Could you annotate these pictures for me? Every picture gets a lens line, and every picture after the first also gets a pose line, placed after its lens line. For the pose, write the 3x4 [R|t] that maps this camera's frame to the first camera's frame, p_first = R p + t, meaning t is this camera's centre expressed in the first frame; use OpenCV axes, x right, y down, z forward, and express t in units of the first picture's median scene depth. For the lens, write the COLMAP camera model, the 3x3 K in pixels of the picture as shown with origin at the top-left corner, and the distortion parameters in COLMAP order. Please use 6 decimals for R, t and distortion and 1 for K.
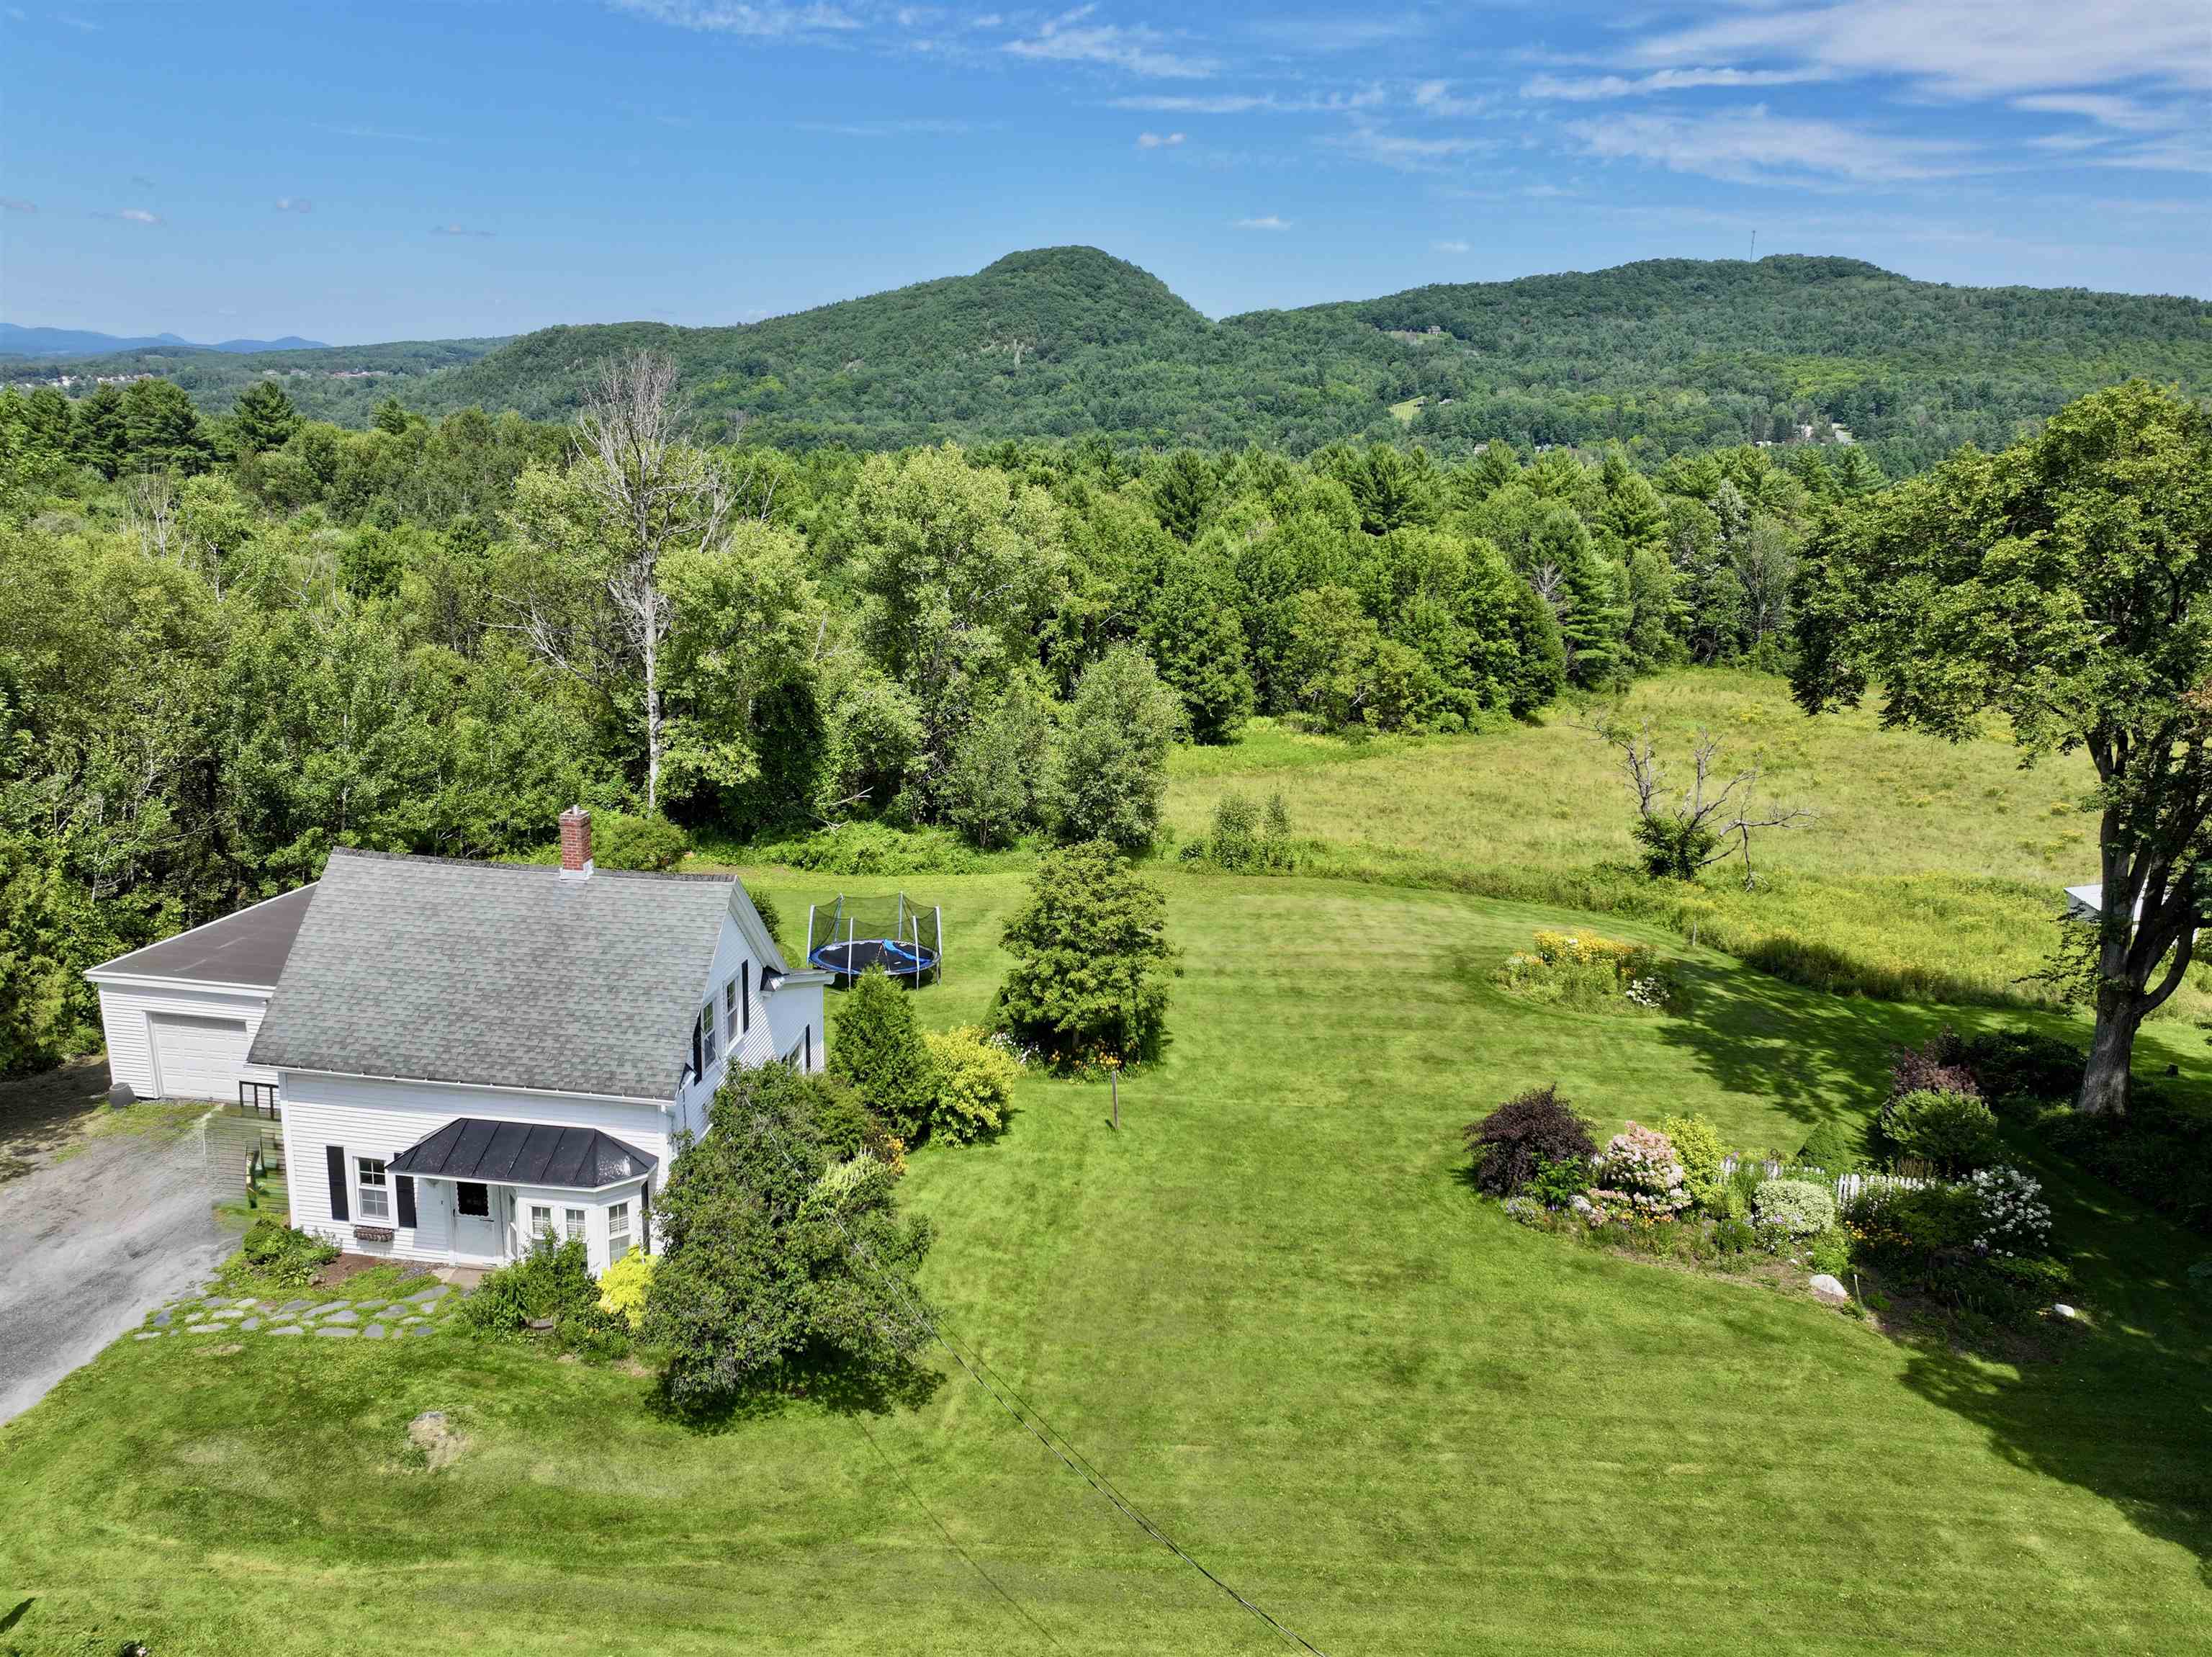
lens RADIAL K [[1655.1, 0, 1135.0], [0, 1655.1, 830.5], [0, 0, 1]] dist [0.013620, -0.001456]
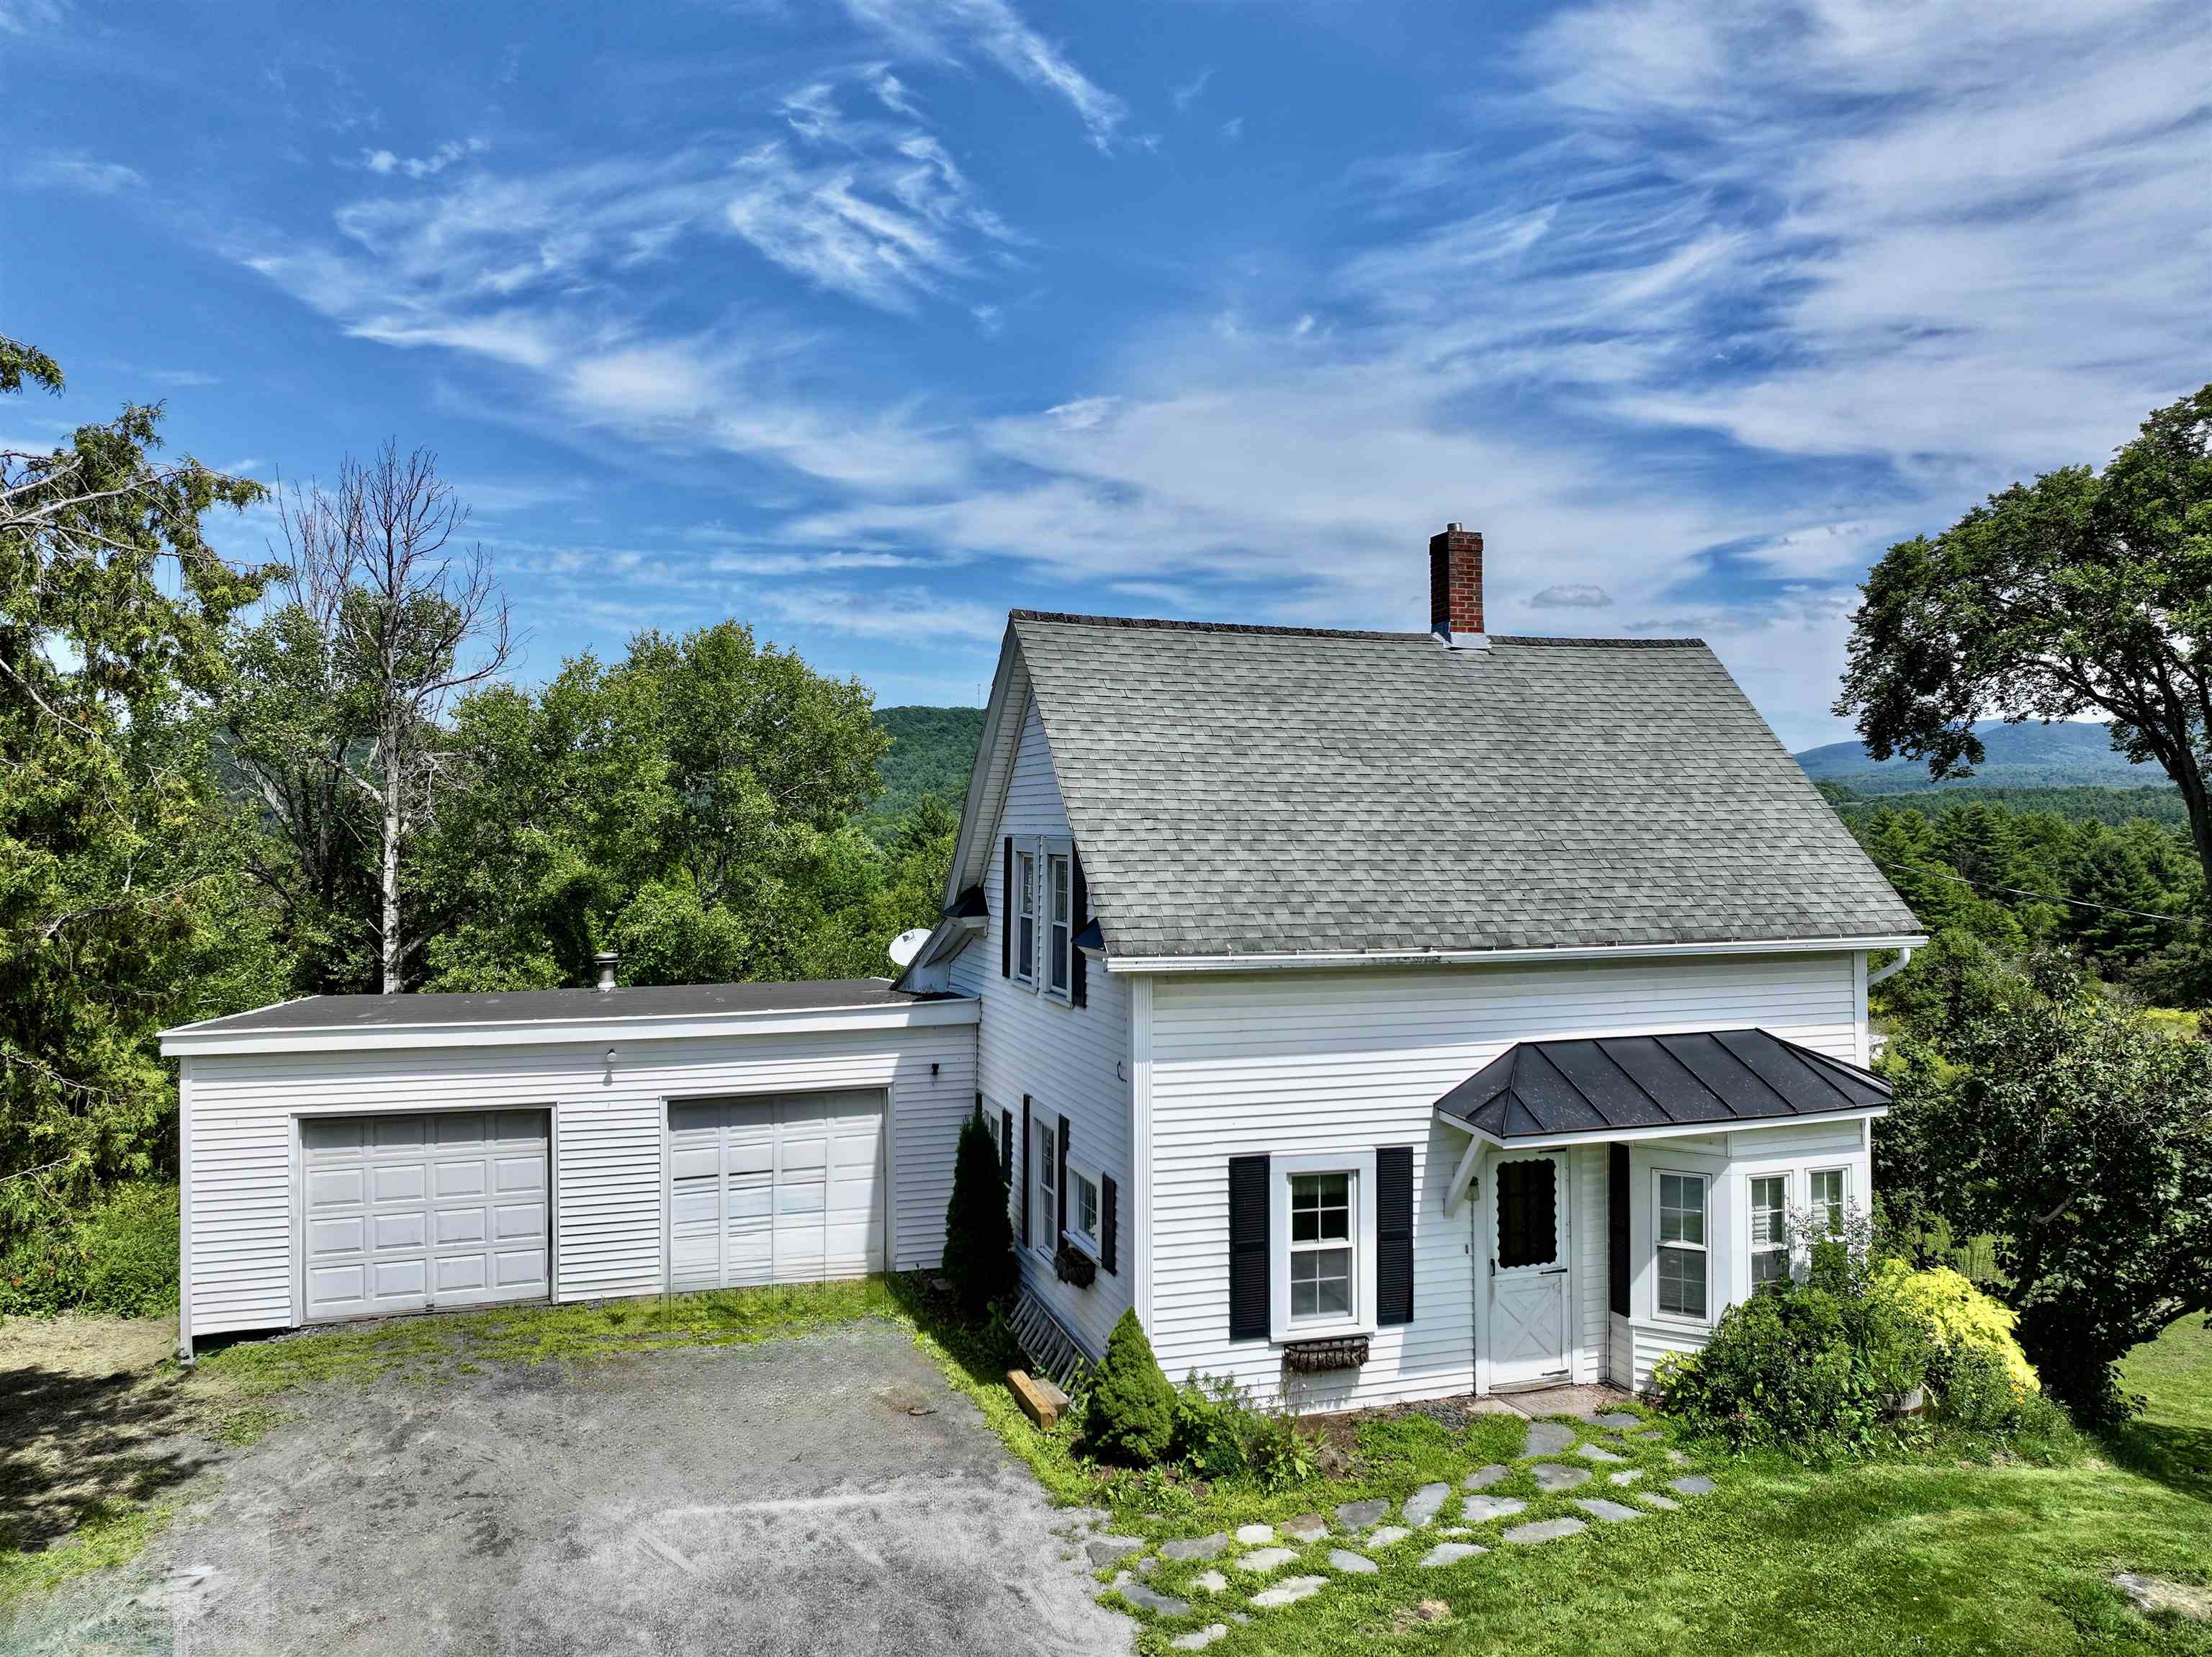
lens RADIAL K [[1575.1, 0, 1135.5], [0, 1575.1, 901.7], [0, 0, 1]] dist [-0.011297, 0.044543]
pose [[0.897210, -0.055211, 0.438139, -0.321156], [0.149206, 0.971707, -0.183094, 0.091581], [-0.415634, 0.229647, 0.880063, 0.293529]]
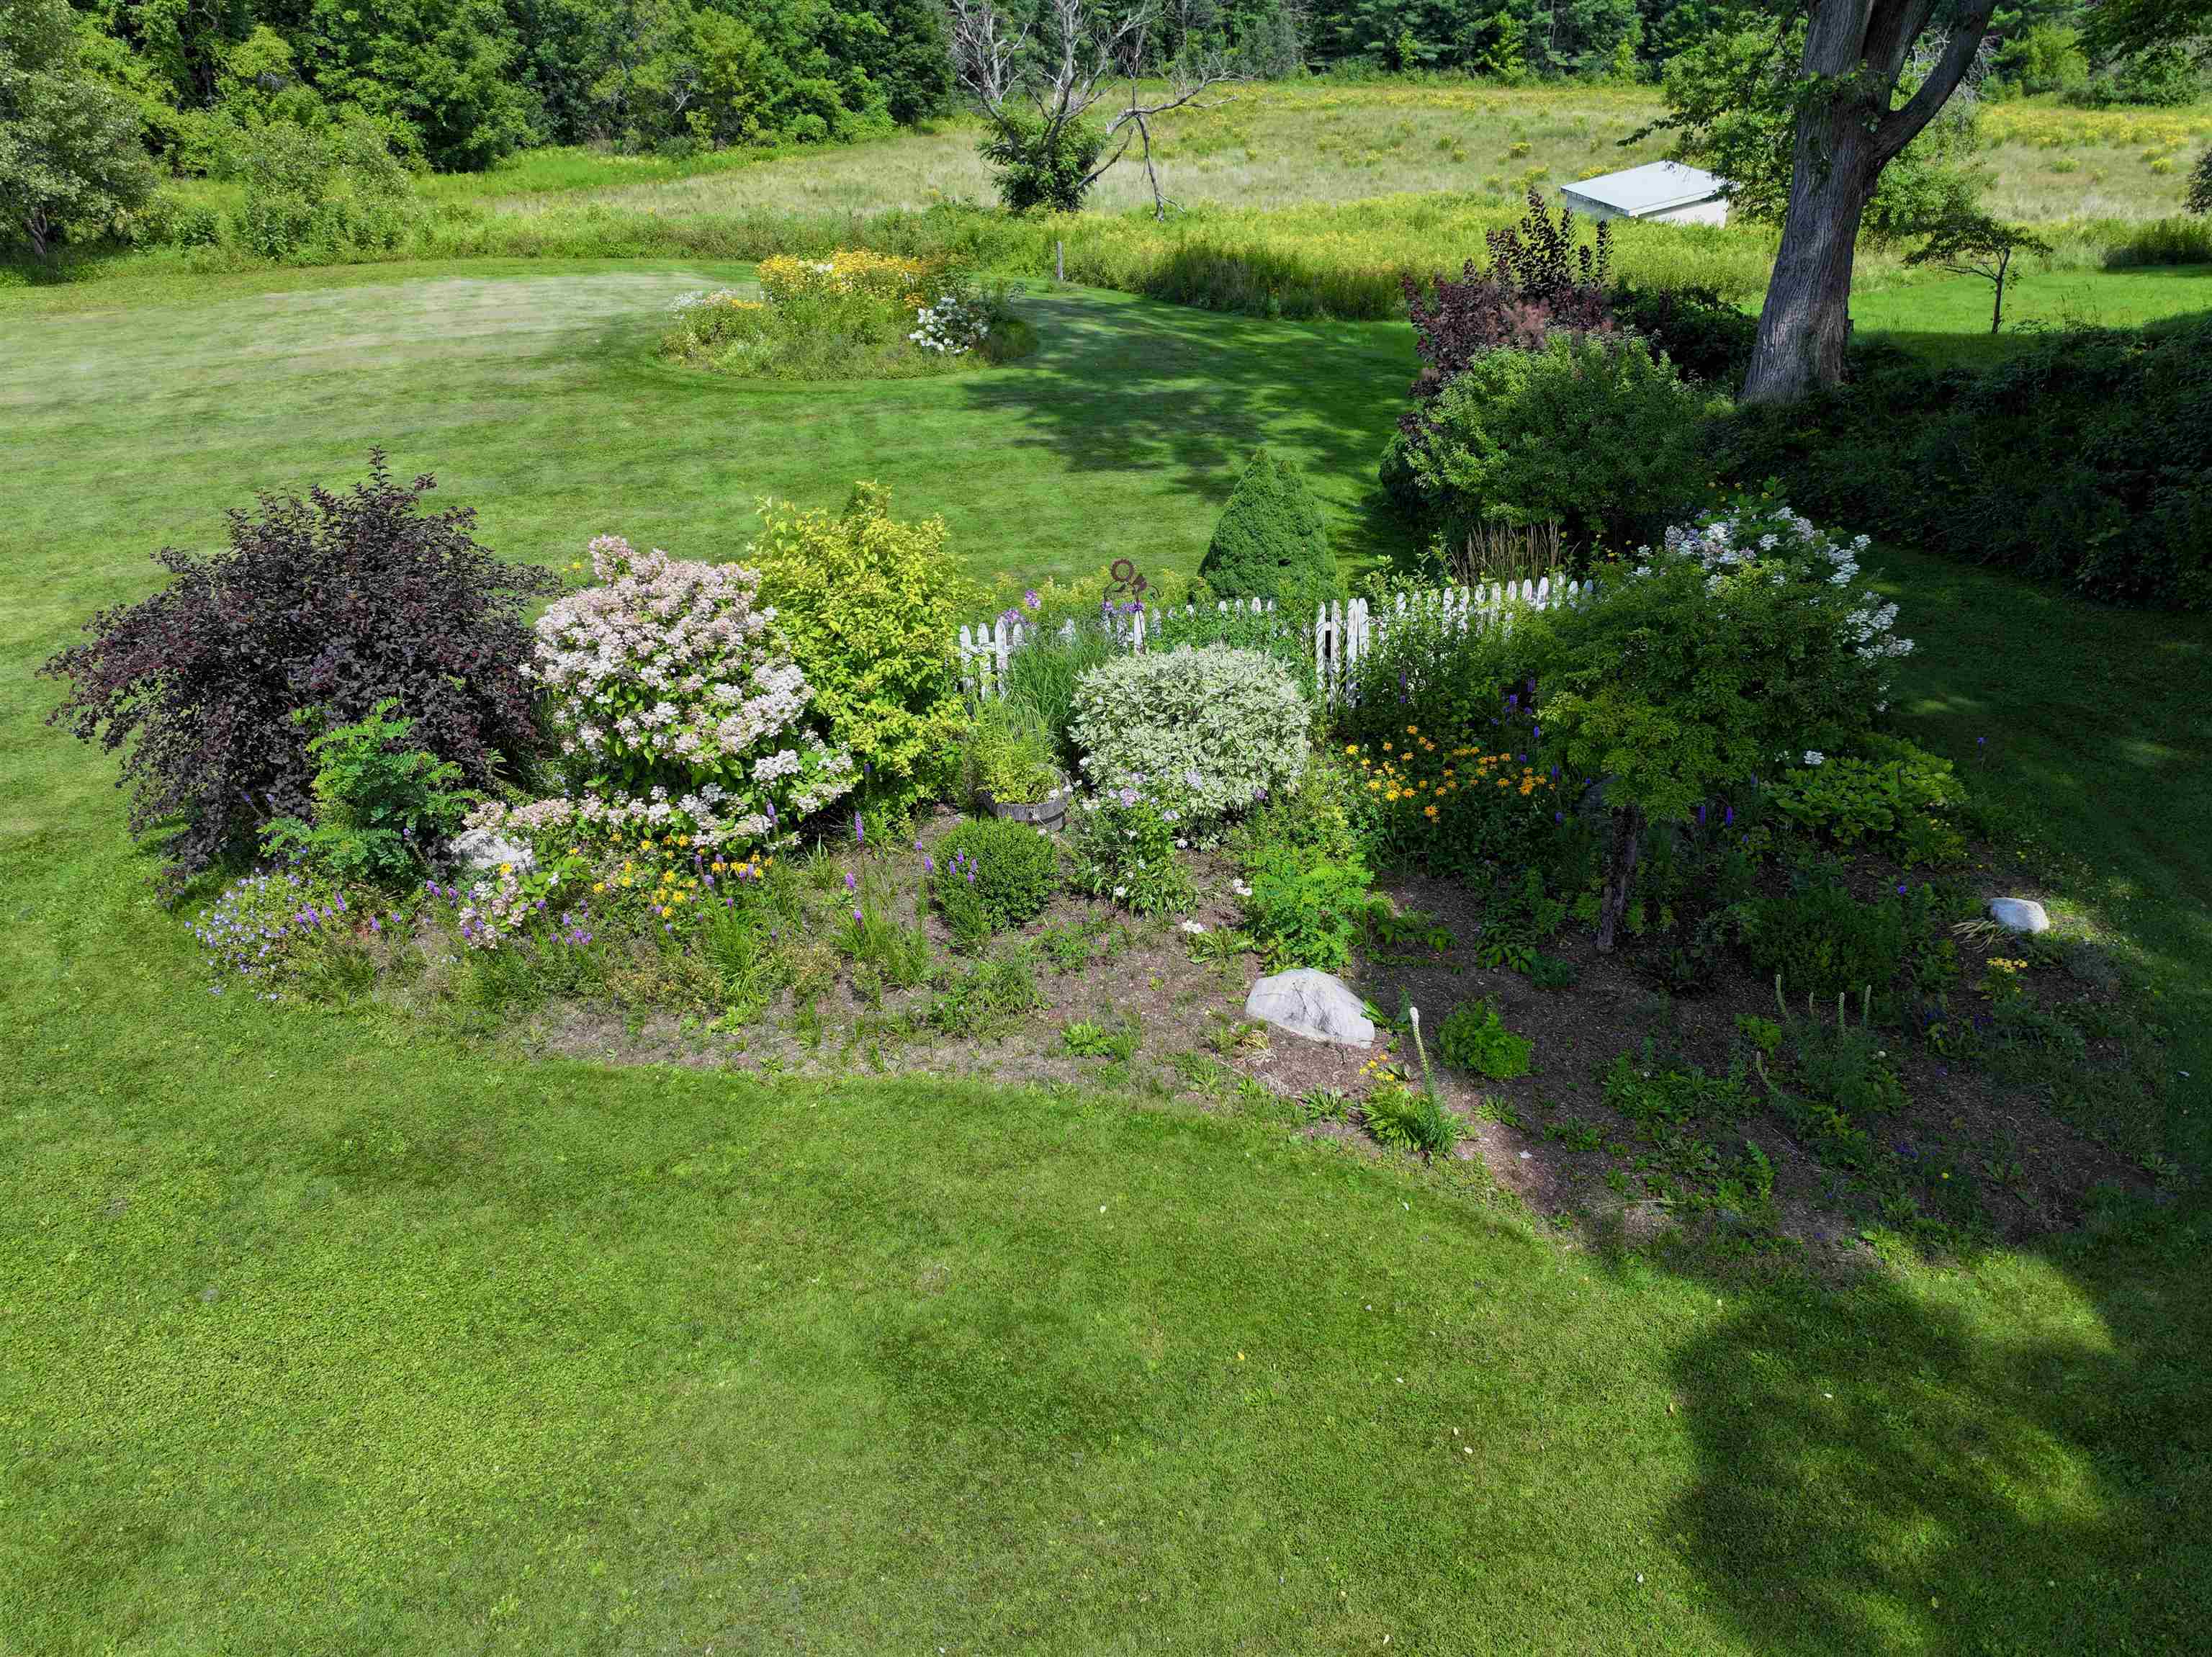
lens RADIAL K [[1537.6, 0, 1116.4], [0, 1537.6, 823.3], [0, 0, 1]] dist [0.005163, 0.002064]
pose [[0.950290, -0.196415, 0.241597, 0.186422], [0.119545, 0.946617, 0.299375, 0.093046], [-0.287502, -0.255612, 0.923041, 0.439853]]
